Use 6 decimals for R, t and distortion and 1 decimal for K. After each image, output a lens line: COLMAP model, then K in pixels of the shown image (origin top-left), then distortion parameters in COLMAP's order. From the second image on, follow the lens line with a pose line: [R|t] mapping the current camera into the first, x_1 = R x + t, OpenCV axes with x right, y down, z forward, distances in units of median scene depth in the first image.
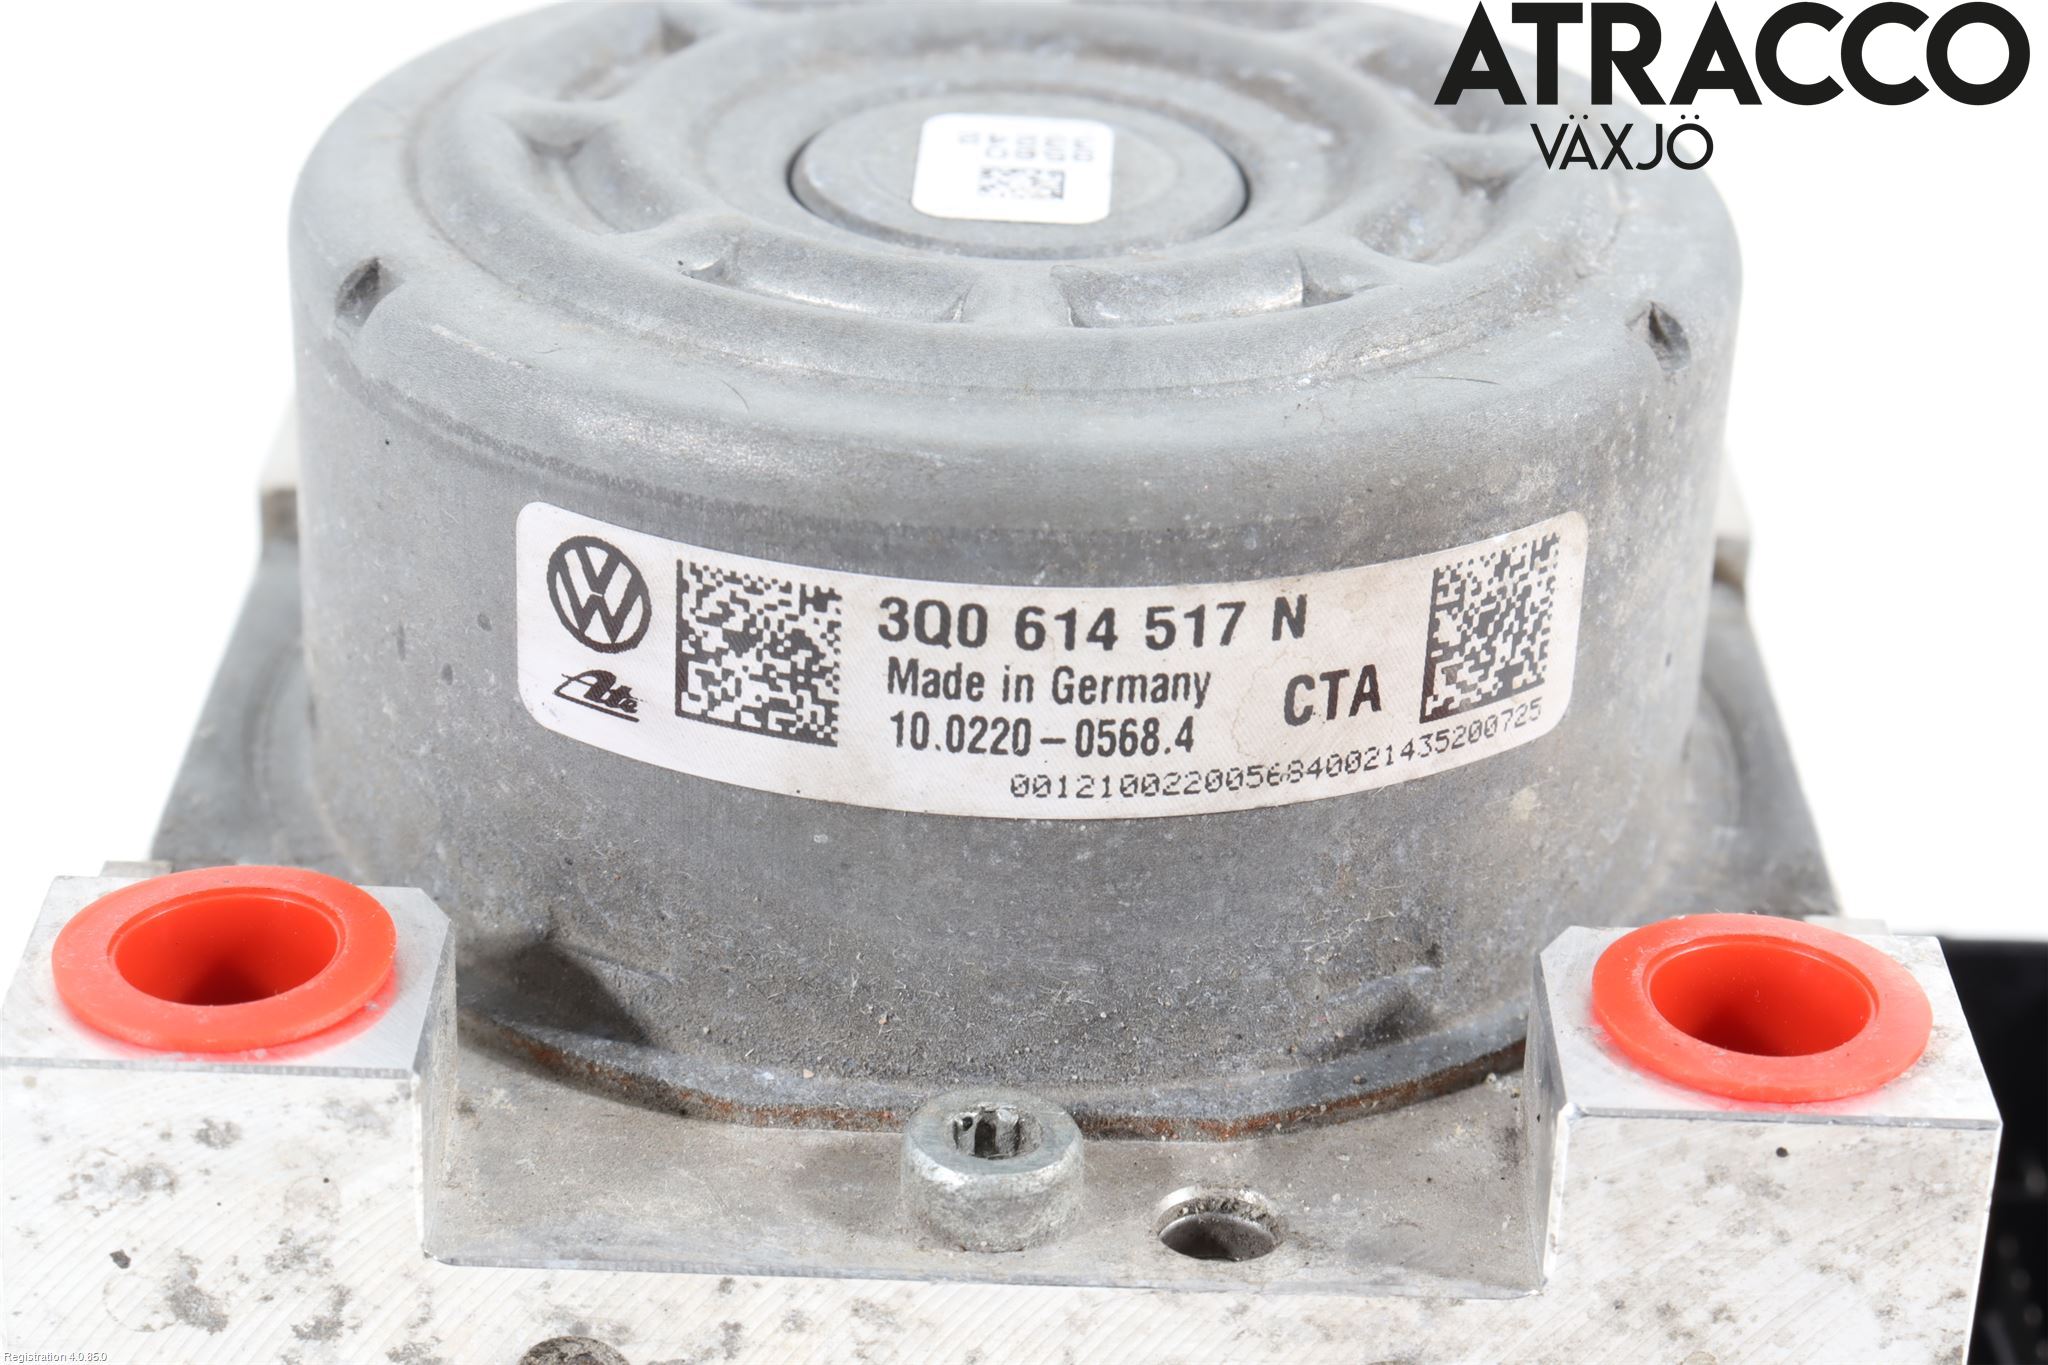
lens RADIAL K [[4526.5, 0, 1024.4], [0, 4526.5, 681.4], [0, 0, 1]] dist [0.060518, 0.000000]
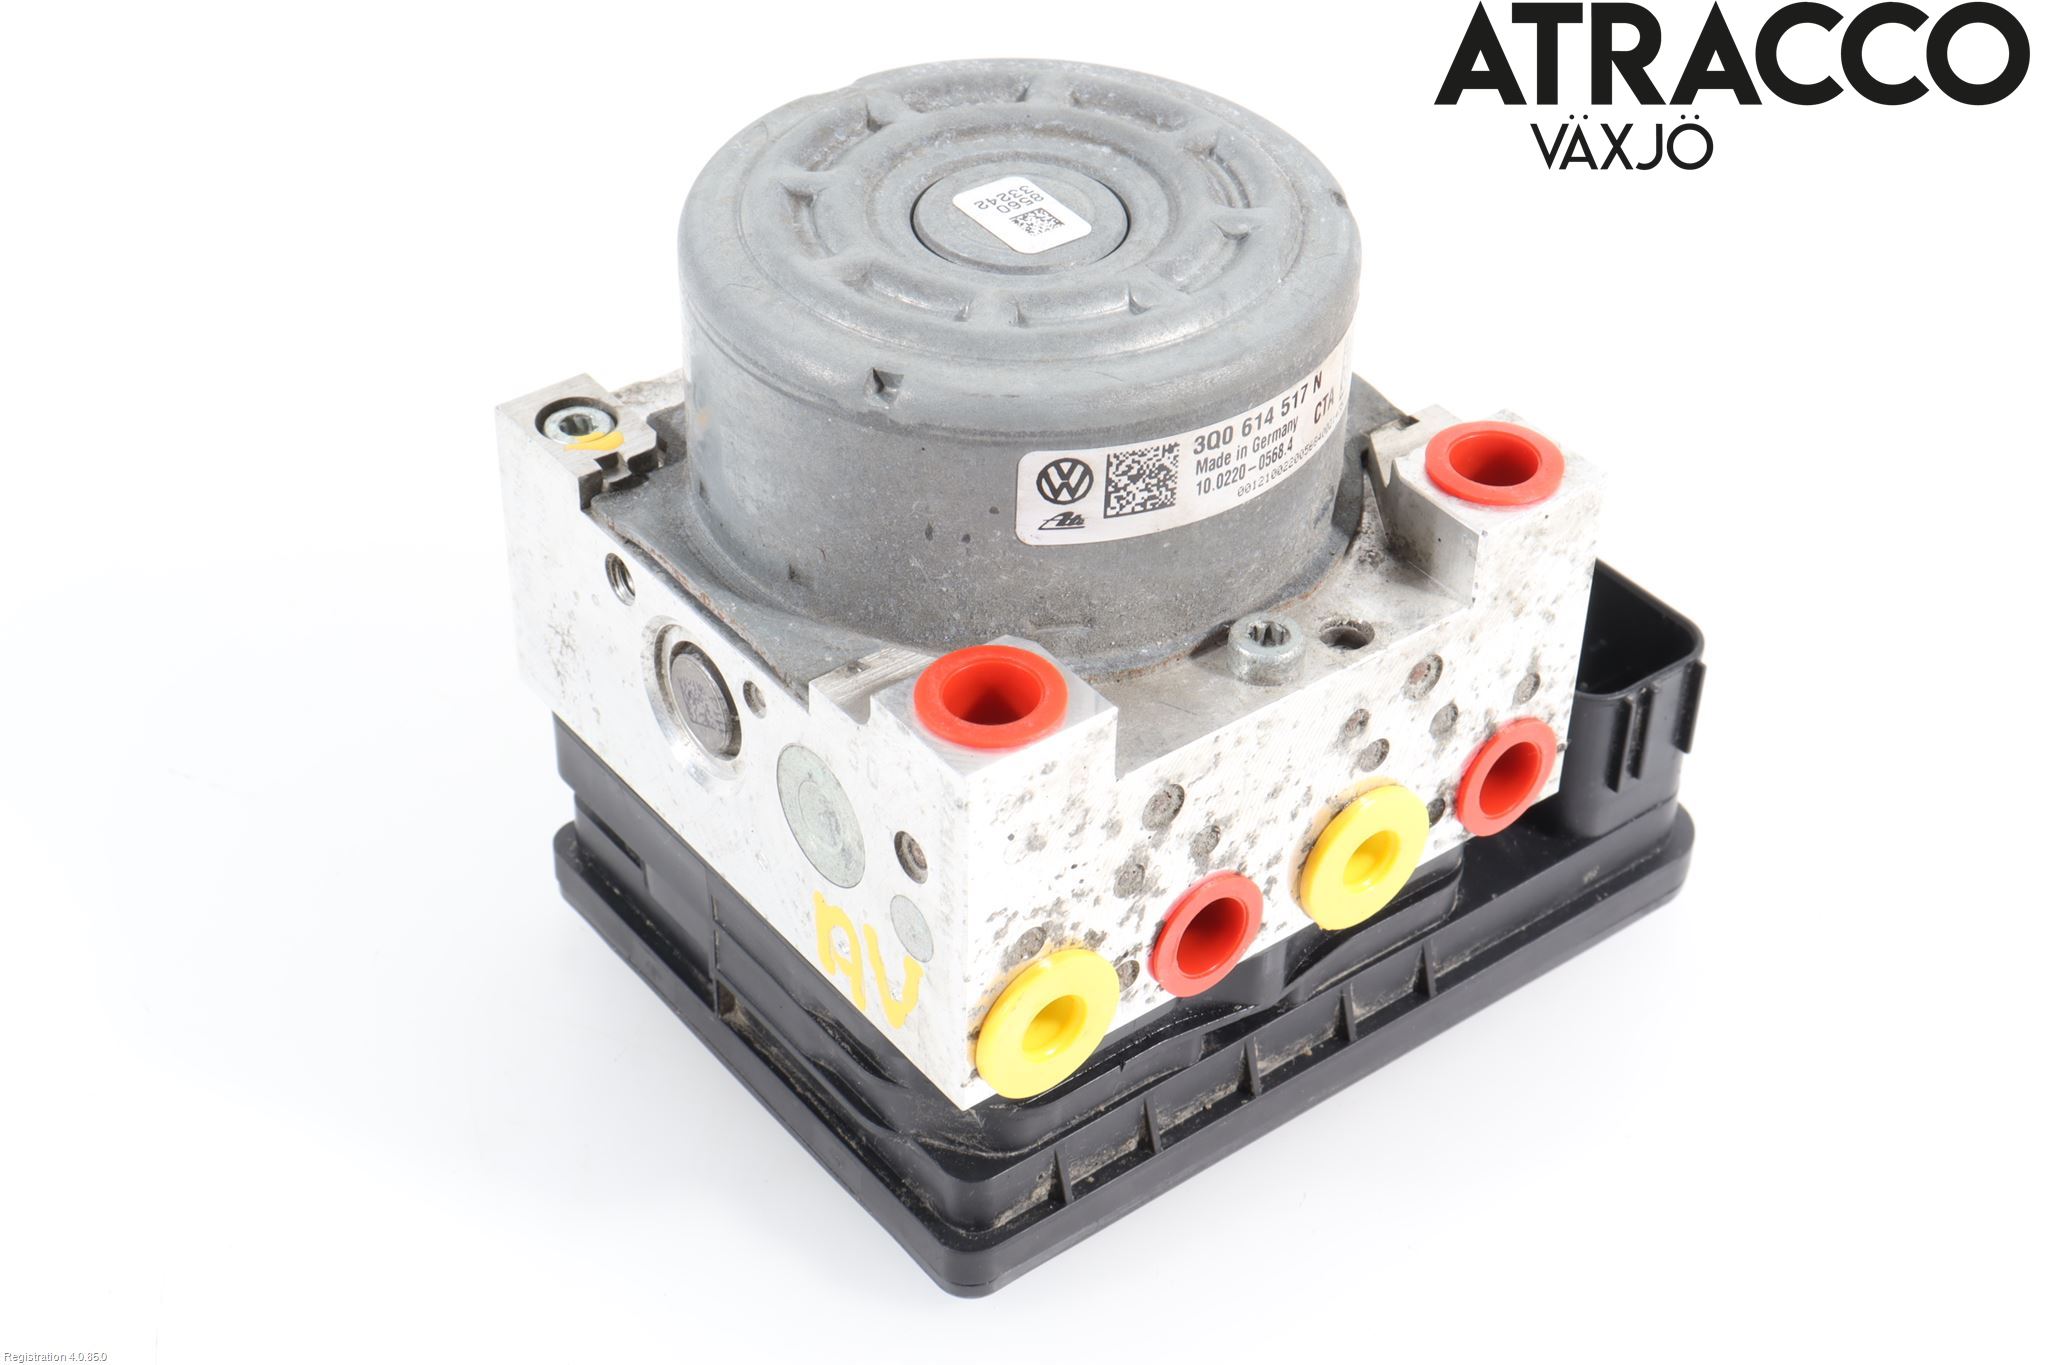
lens RADIAL K [[3523.0, 0, 1025.0], [0, 3523.0, 682.7], [0, 0, 1]] dist [0.020311, 0.000000]
pose [[0.774163, -0.396813, 0.493165, -1.007153], [0.277733, 0.913047, 0.298679, -0.453326], [-0.568803, -0.094258, 0.817055, -0.409605]]
